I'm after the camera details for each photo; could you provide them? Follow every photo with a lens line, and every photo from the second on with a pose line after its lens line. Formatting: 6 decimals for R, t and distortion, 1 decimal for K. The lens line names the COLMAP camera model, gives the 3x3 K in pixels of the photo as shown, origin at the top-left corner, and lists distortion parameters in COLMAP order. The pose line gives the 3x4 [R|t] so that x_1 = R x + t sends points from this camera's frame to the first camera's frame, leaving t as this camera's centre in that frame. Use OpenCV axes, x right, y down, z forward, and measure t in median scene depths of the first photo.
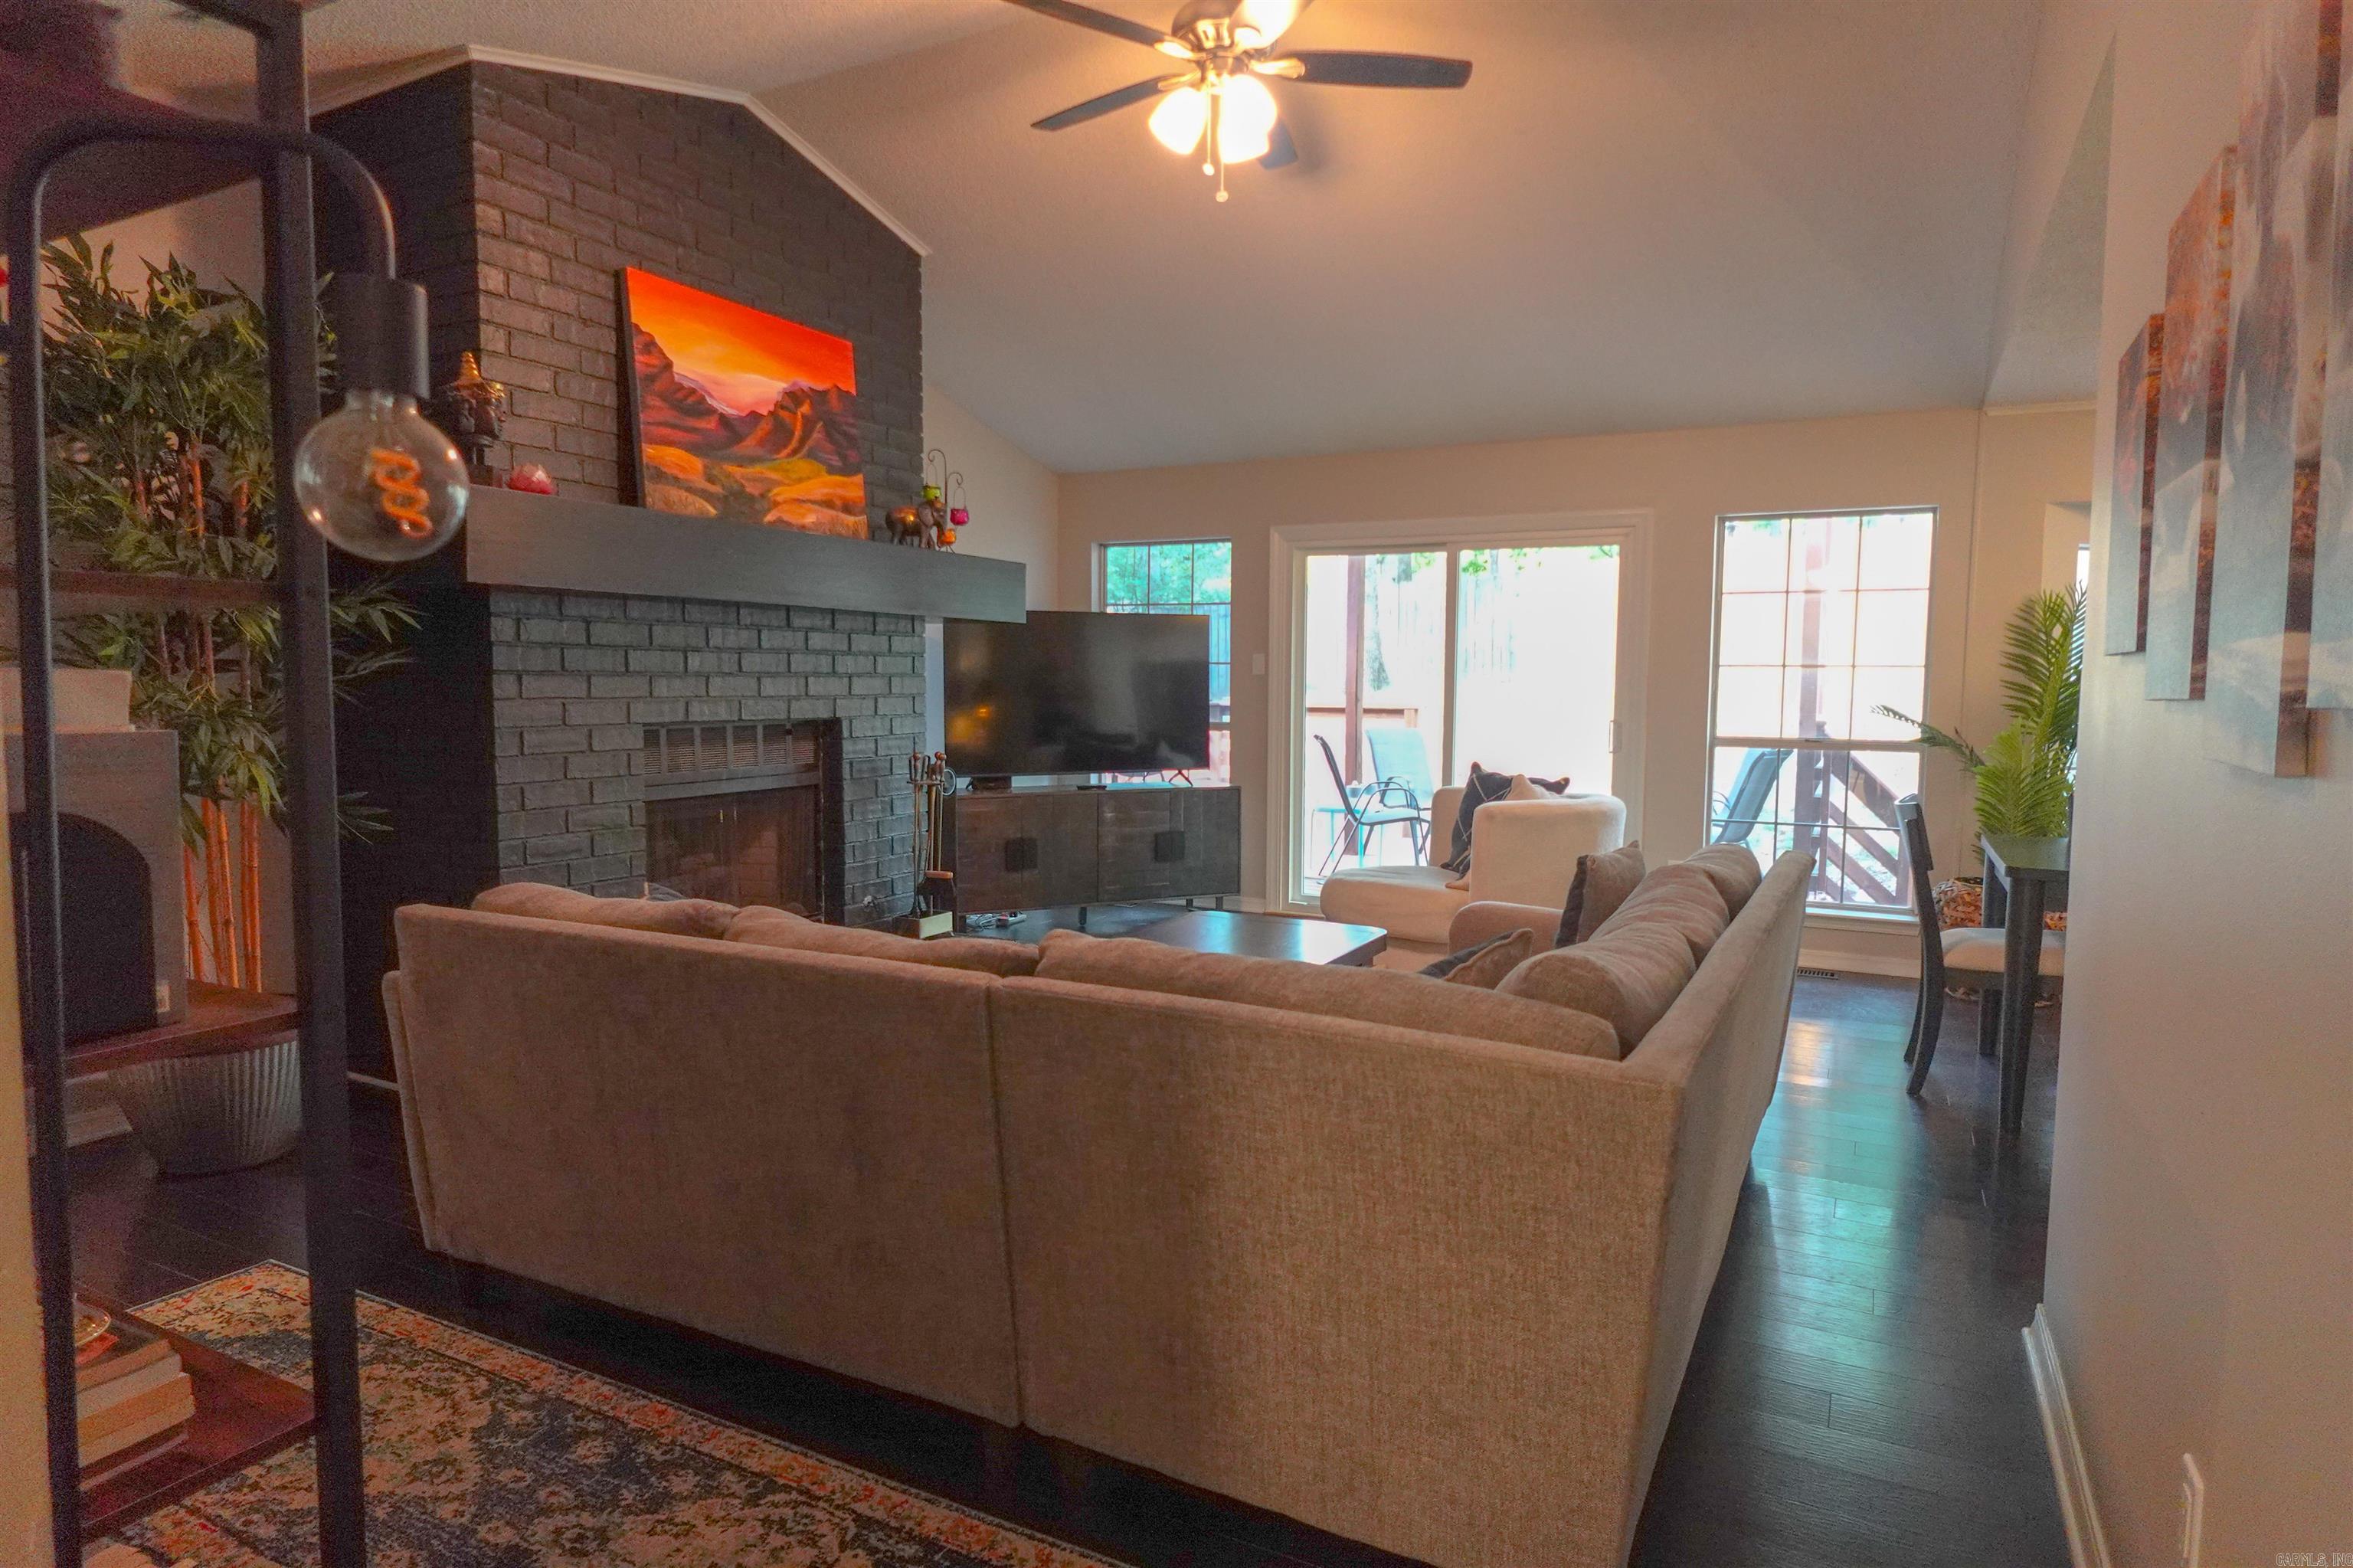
lens RADIAL K [[1340.0, 0, 1170.0], [0, 1340.0, 781.5], [0, 0, 1]] dist [-0.001947, 0.004945]
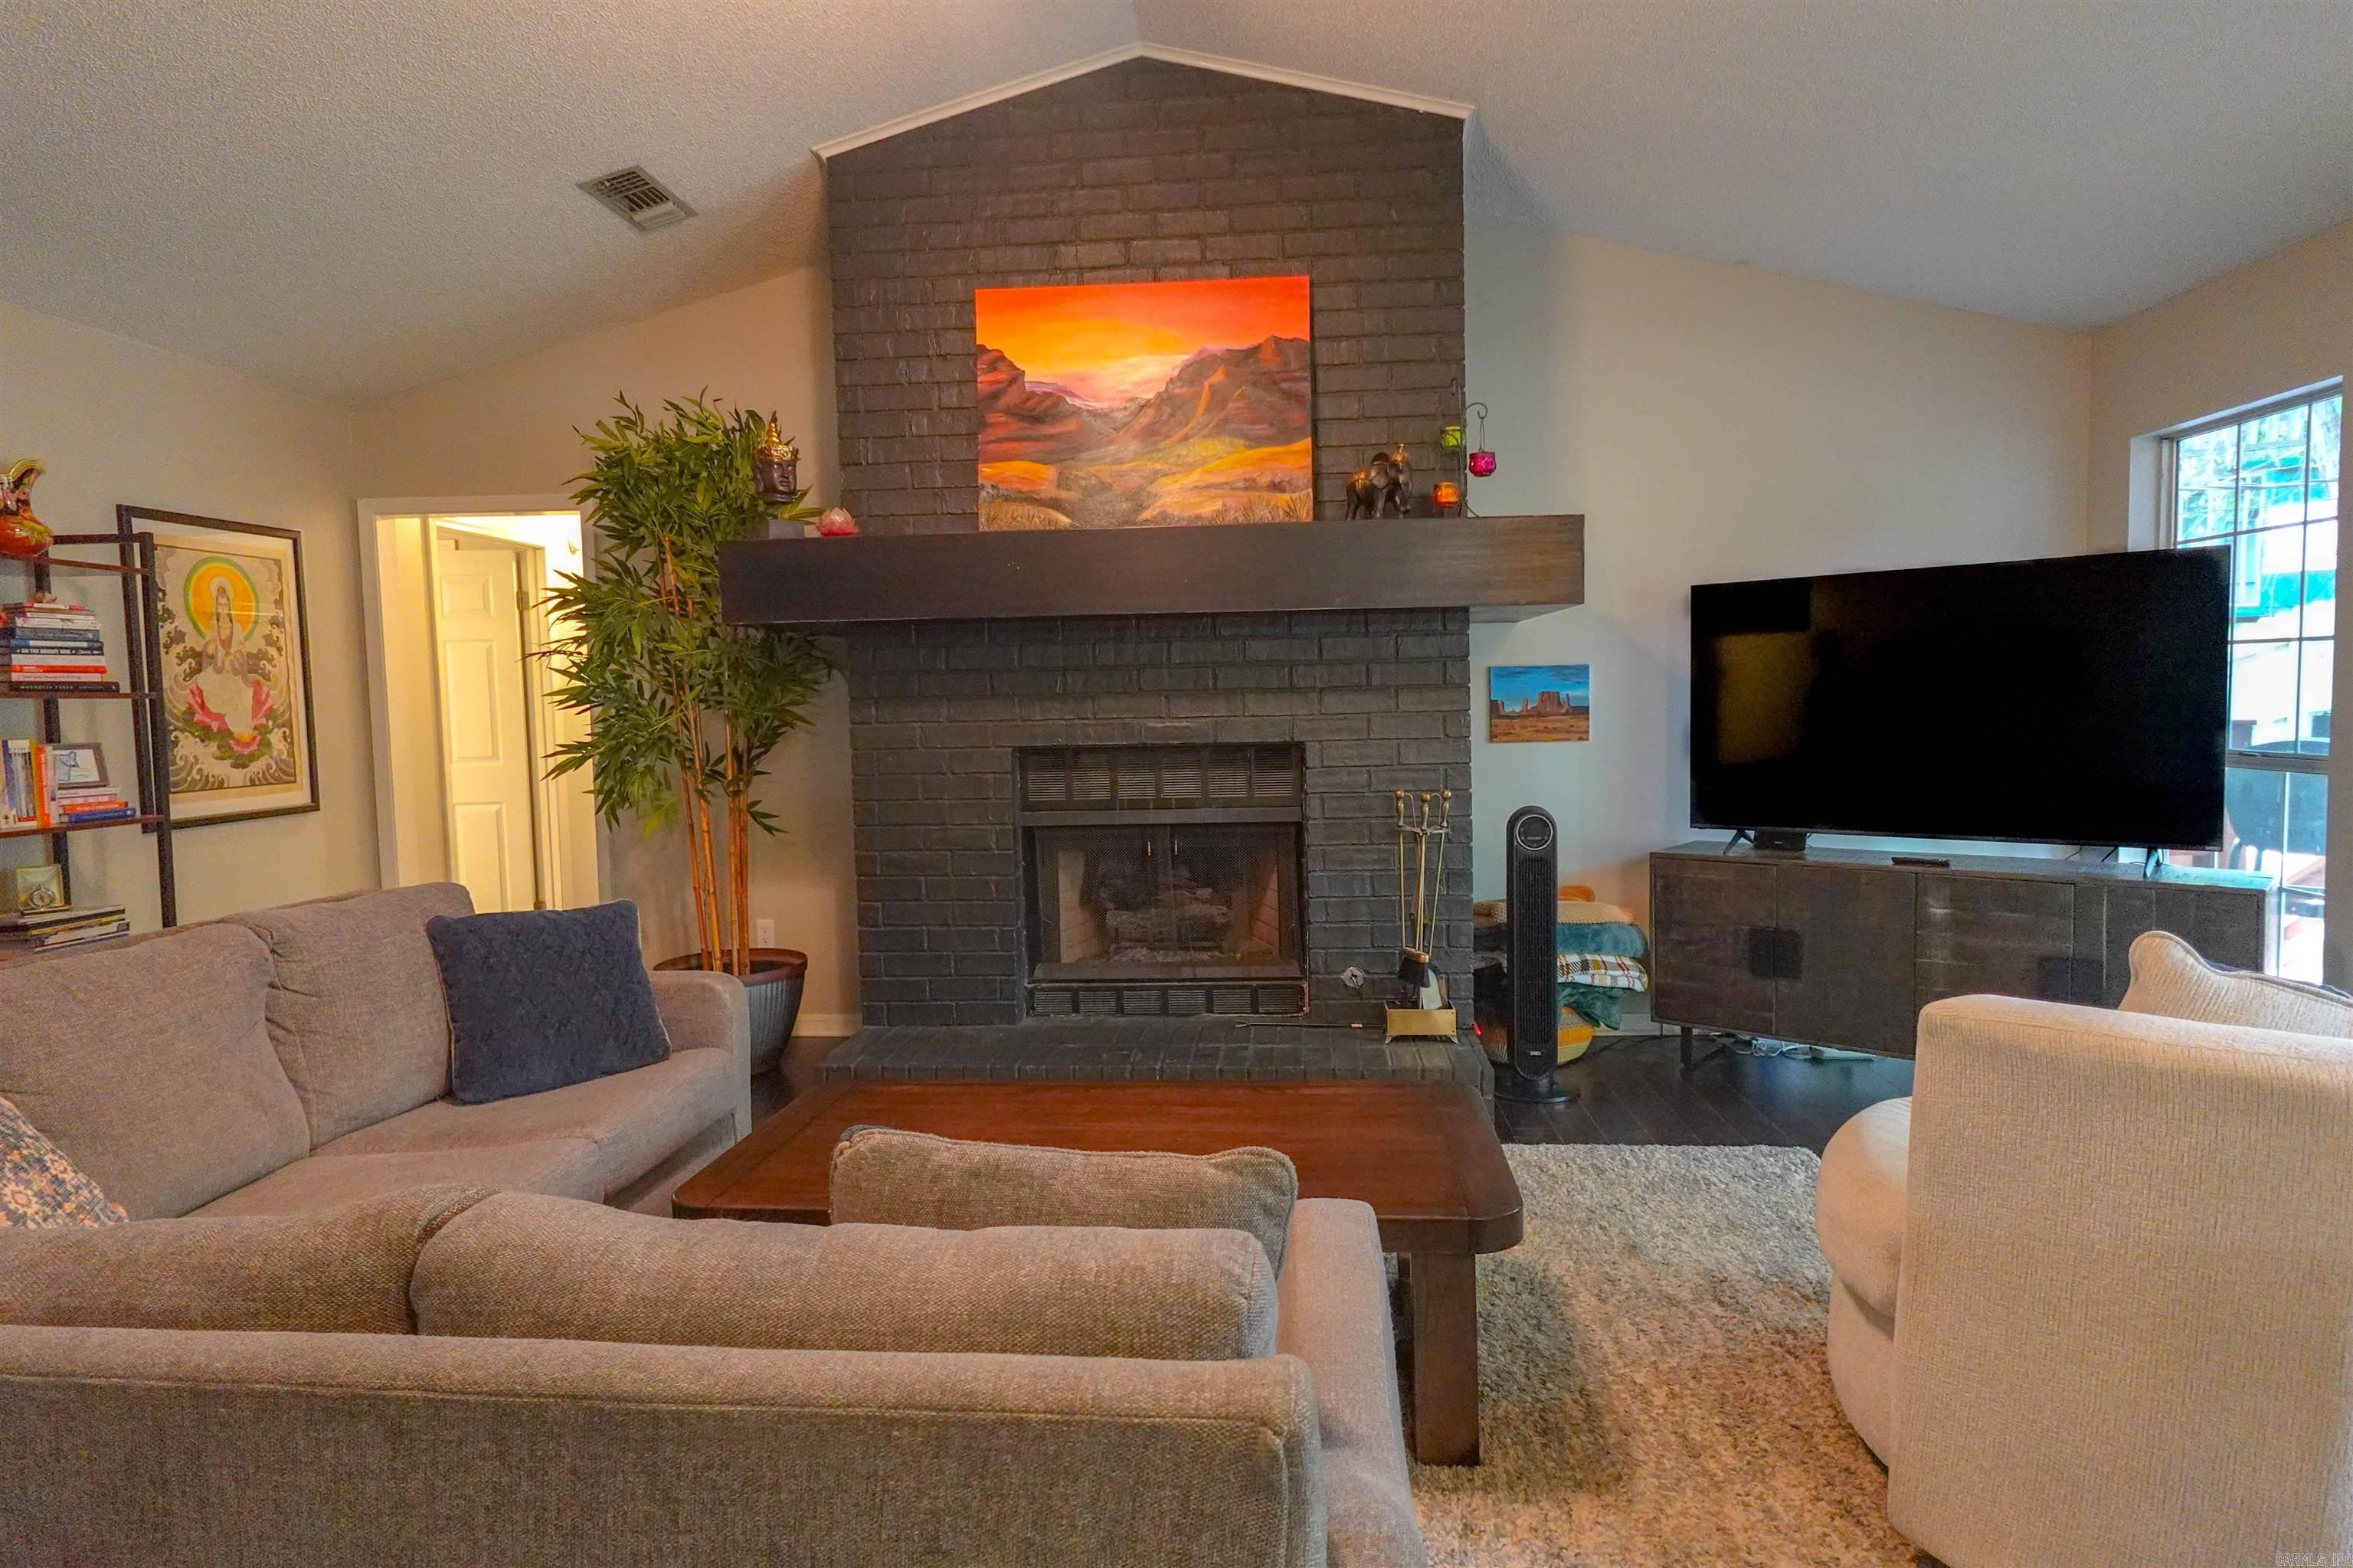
lens RADIAL K [[1340.0, 0, 1175.2], [0, 1340.0, 785.1], [0, 0, 1]] dist [-0.001947, 0.004945]
pose [[0.392323, 0.045961, -0.918679, 0.493514], [-0.046462, 0.998466, 0.030111, -0.044616], [0.918653, 0.030870, 0.393857, 0.635922]]
